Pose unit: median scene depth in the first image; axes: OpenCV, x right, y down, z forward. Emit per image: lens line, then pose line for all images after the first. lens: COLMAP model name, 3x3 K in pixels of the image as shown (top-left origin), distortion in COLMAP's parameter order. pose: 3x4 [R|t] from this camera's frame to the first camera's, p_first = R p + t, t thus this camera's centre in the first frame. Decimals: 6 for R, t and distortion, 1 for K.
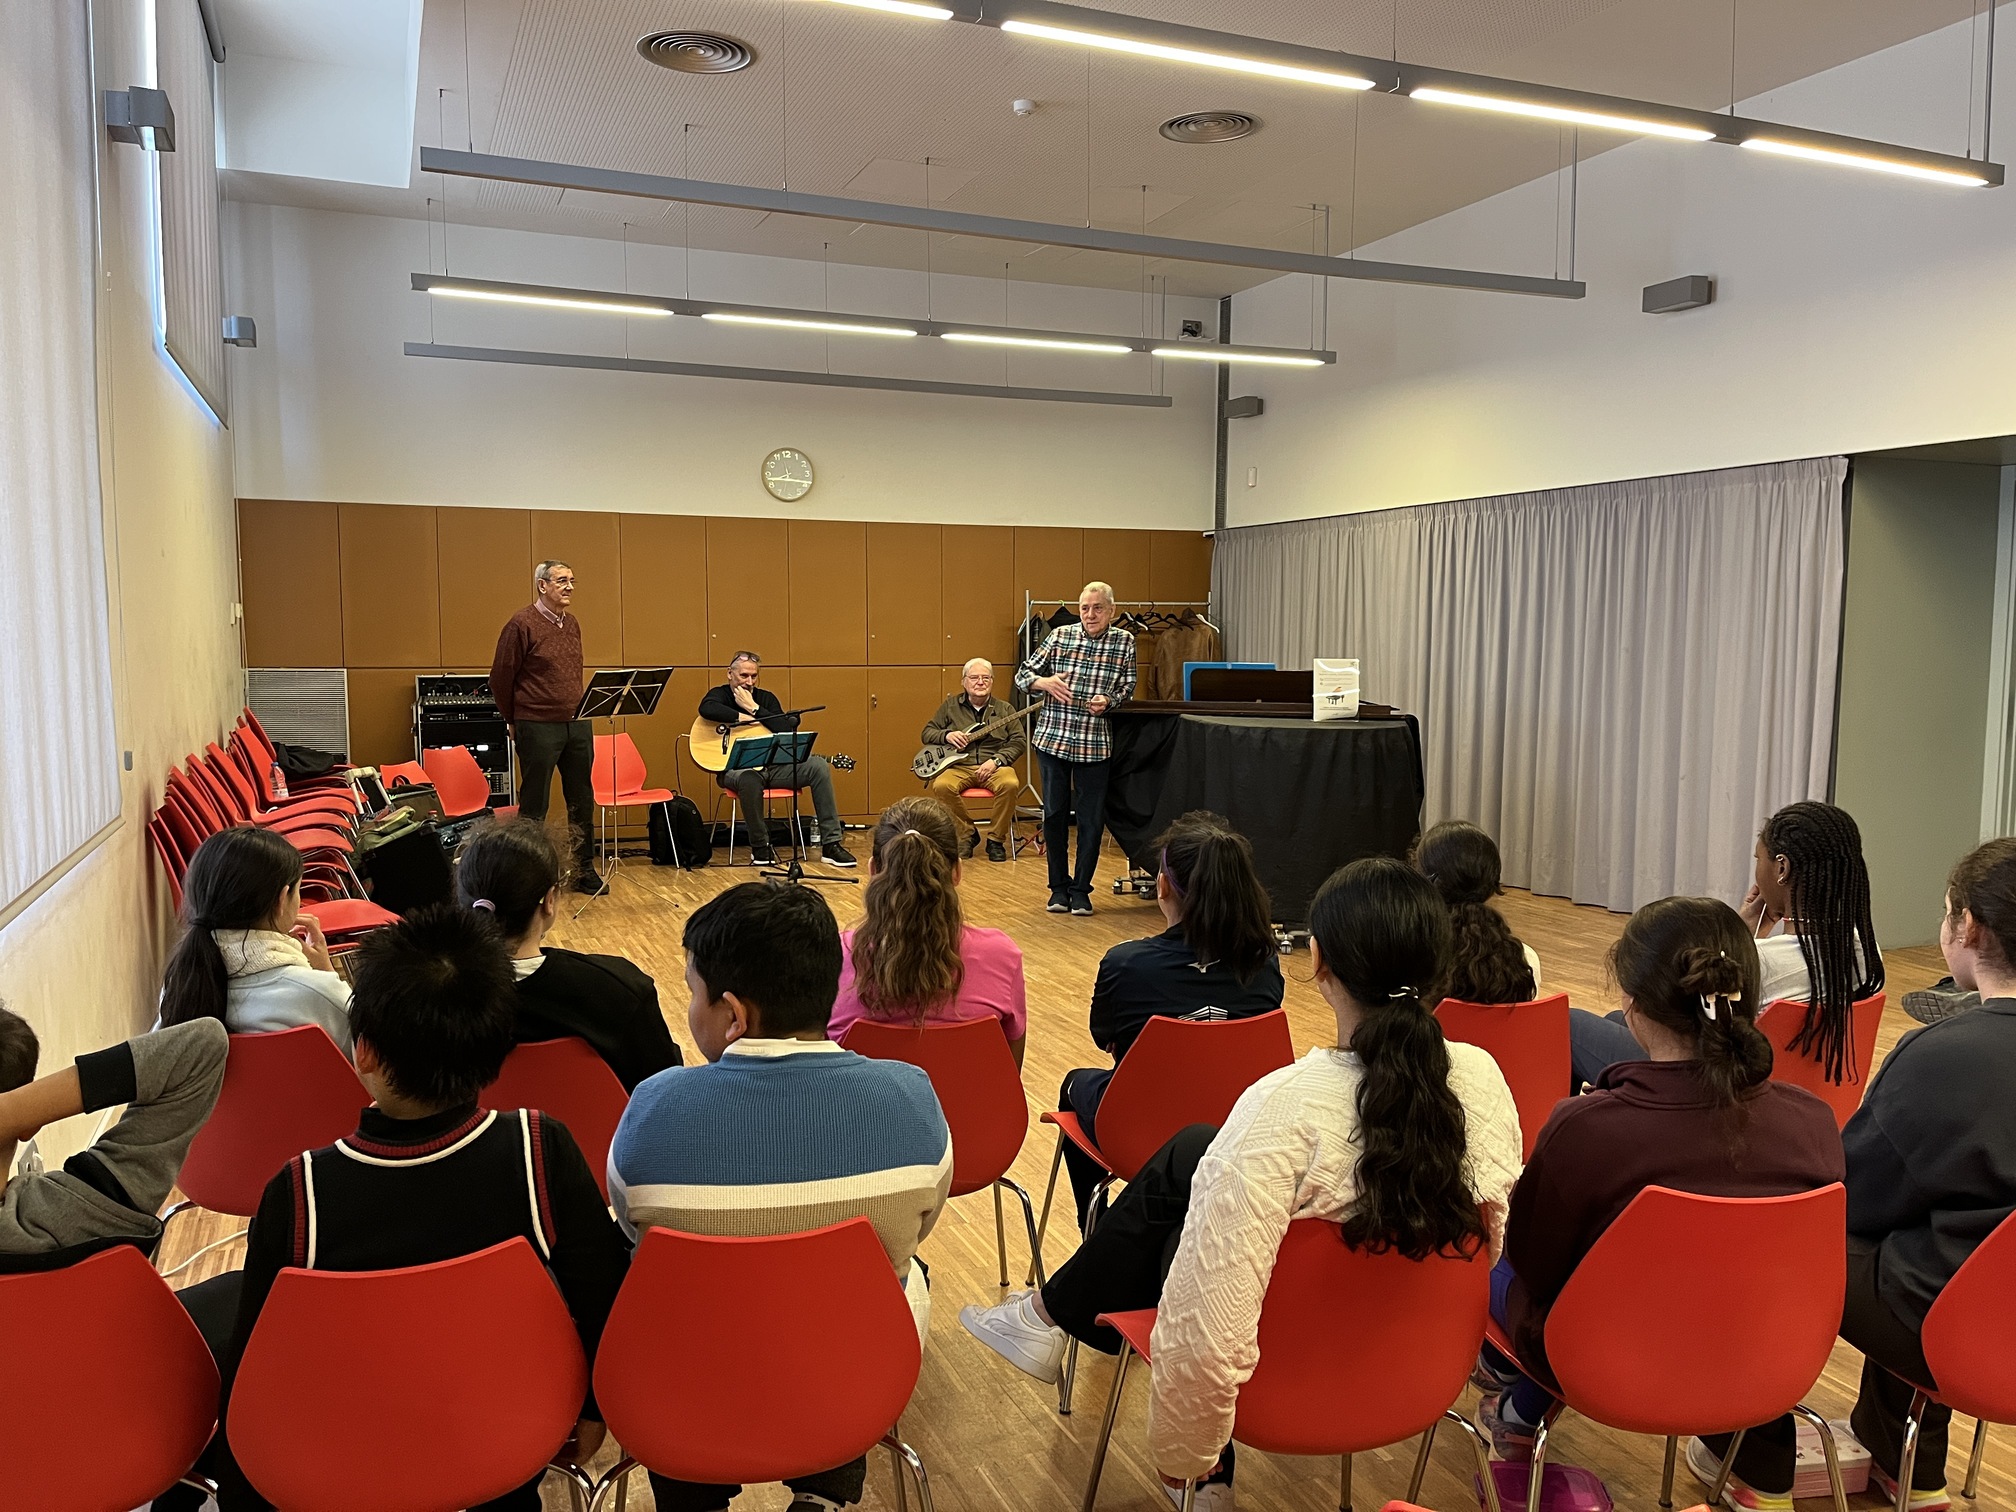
lens RADIAL K [[1528.2, 0, 1012.6], [0, 1528.2, 766.3], [0, 0, 1]] dist [0.084281, -0.111311]
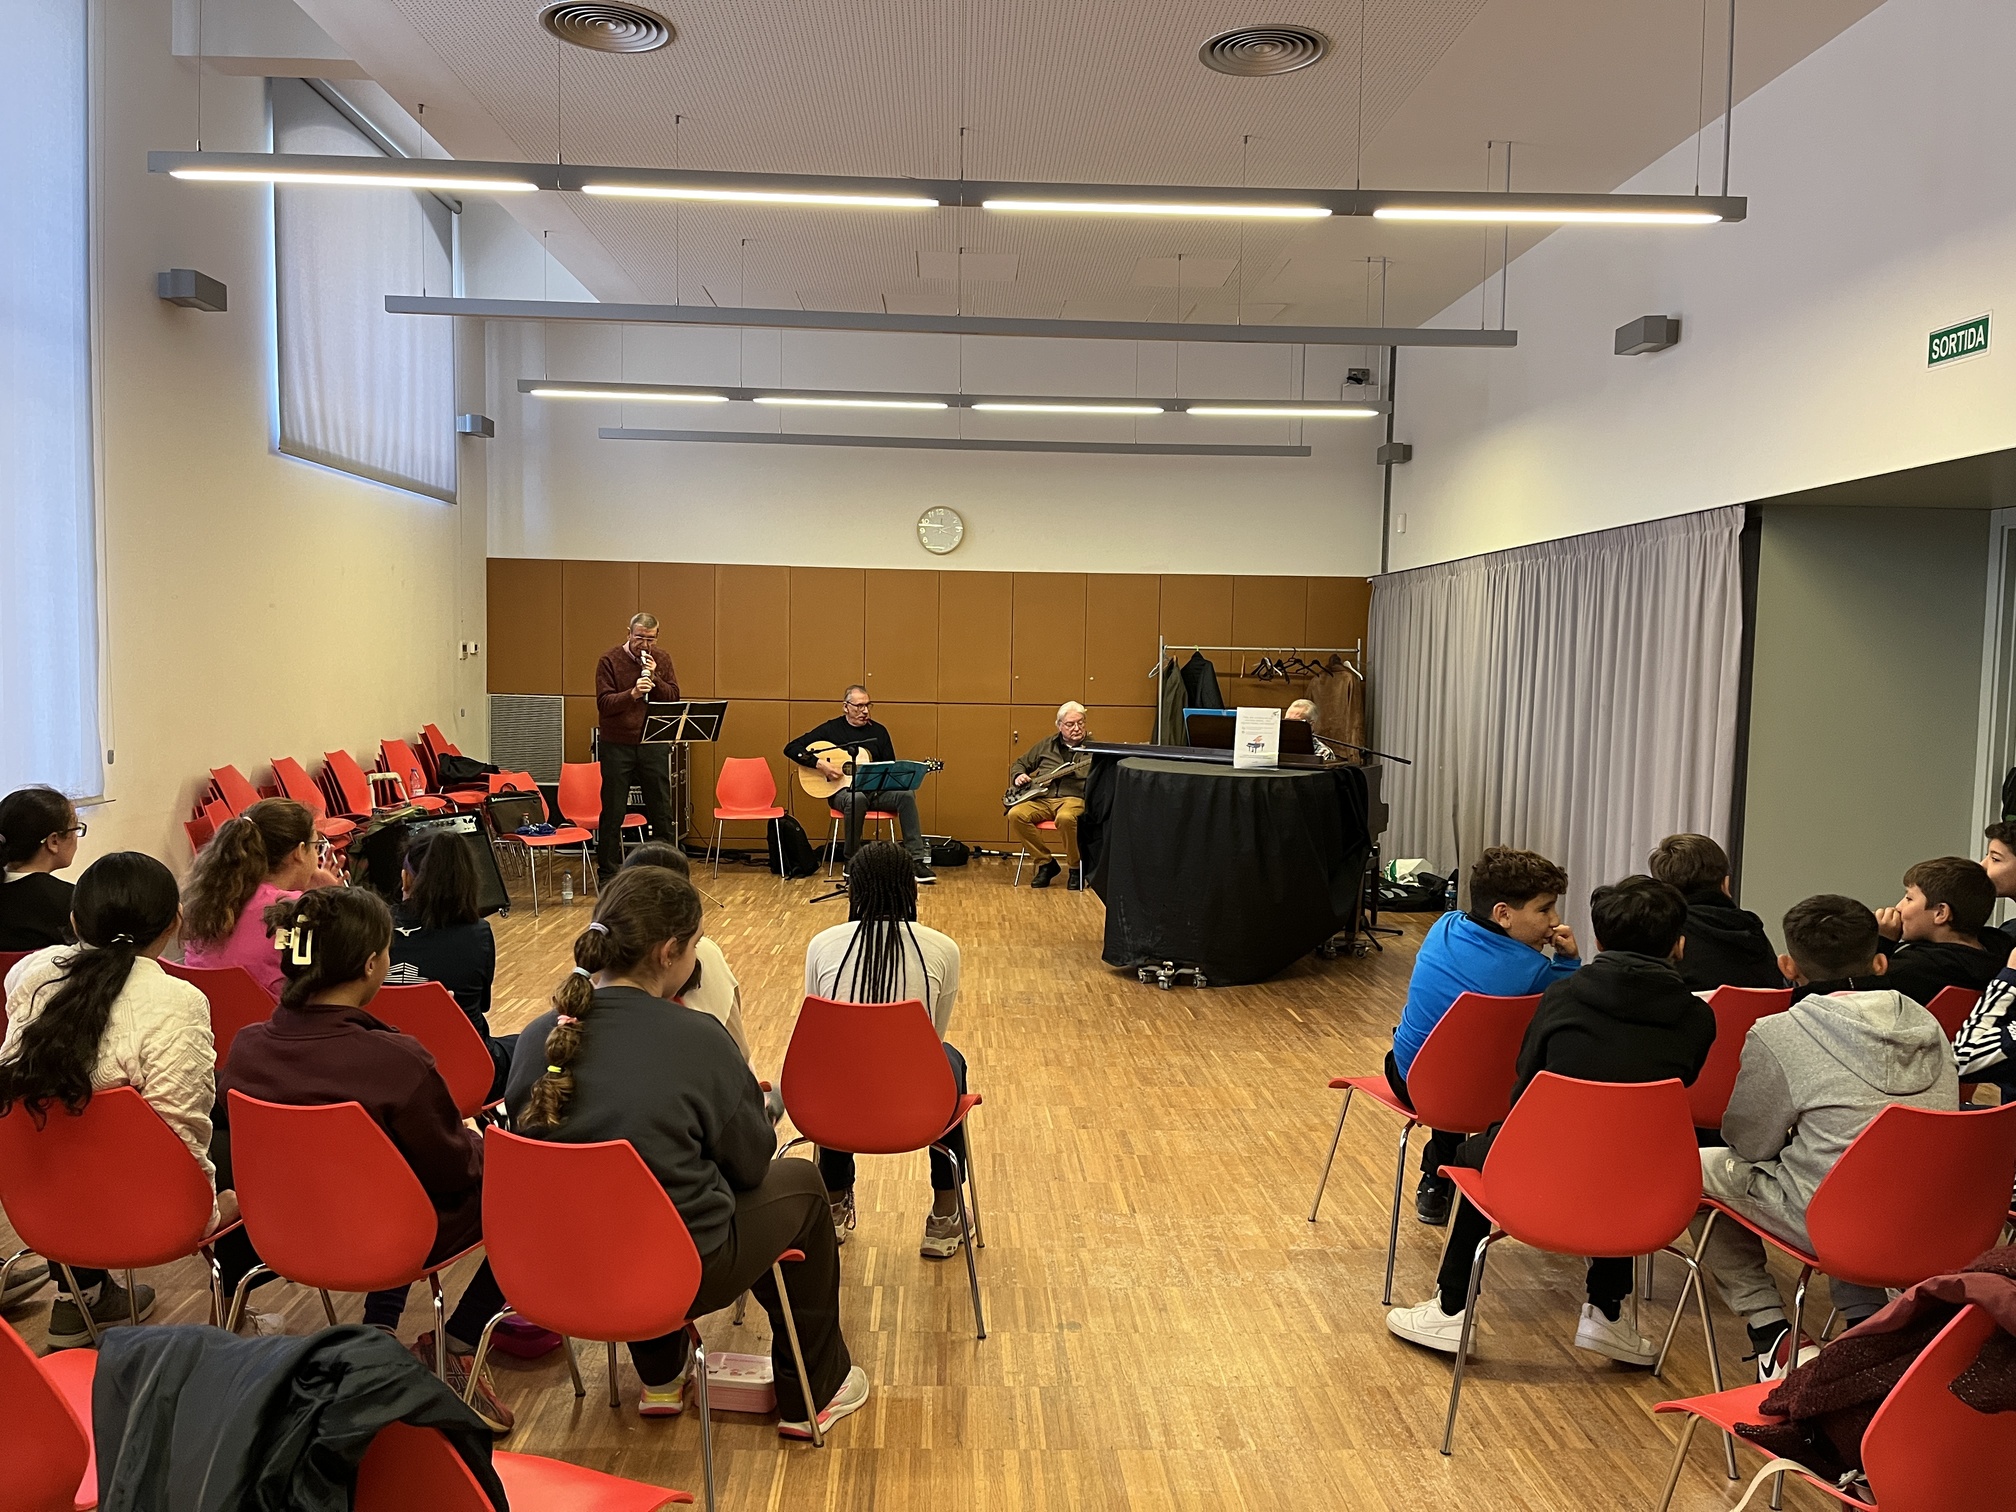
lens RADIAL K [[1528.2, 0, 1012.6], [0, 1528.2, 766.3], [0, 0, 1]] dist [0.084281, -0.111311]
pose [[0.938551, 0.038633, -0.342971, 0.354907], [-0.046975, 0.998767, -0.016045, -0.006006], [0.341928, 0.031170, 0.939209, -0.014460]]
